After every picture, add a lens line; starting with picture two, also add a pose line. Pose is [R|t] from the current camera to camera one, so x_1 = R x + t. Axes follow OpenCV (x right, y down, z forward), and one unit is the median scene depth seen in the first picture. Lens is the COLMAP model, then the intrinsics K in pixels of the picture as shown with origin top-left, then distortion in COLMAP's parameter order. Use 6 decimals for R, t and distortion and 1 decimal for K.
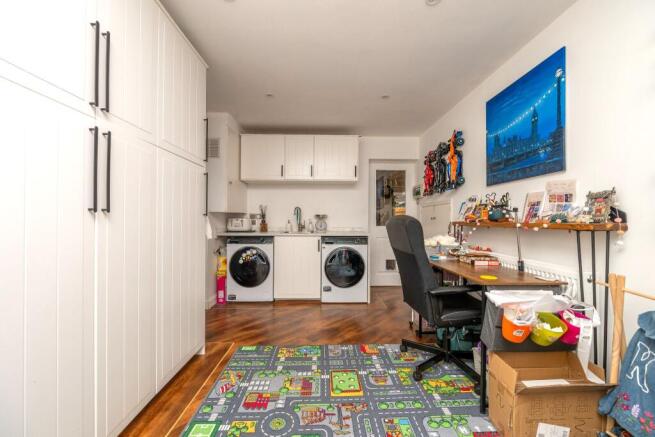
lens RADIAL K [[260.9, 0, 332.5], [0, 260.9, 218.1], [0, 0, 1]] dist [-0.005018, 0.000104]
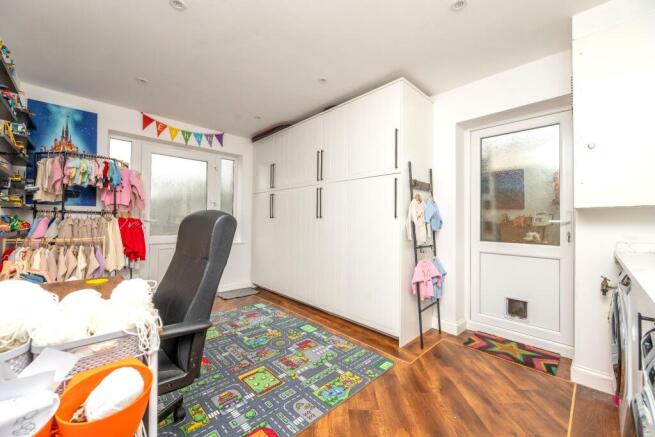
lens RADIAL K [[260.9, 0, 328.0], [0, 260.9, 217.6], [0, 0, 1]] dist [-0.005018, 0.000104]
pose [[-0.746991, -0.023409, -0.664422, 0.534689], [-0.012301, 0.999696, -0.021391, 0.021177], [0.664720, -0.007805, -0.747052, 1.916853]]
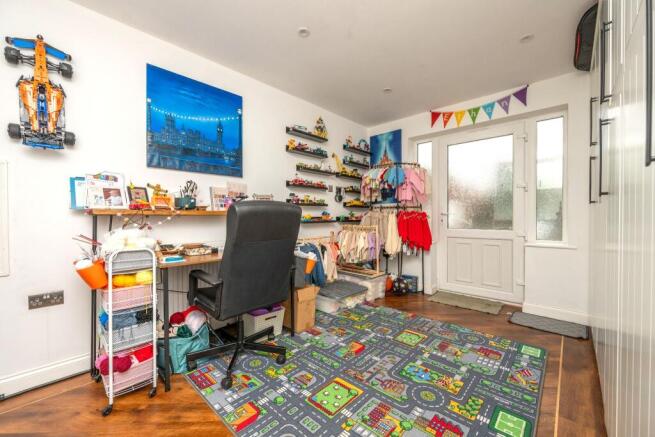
lens RADIAL K [[260.9, 0, 325.2], [0, 260.9, 220.5], [0, 0, 1]] dist [-0.005018, 0.000104]
pose [[-0.696290, -0.014904, 0.717606, -0.528628], [-0.004407, 0.999854, 0.016490, 0.042468], [-0.717747, 0.008320, -0.696254, 1.602830]]
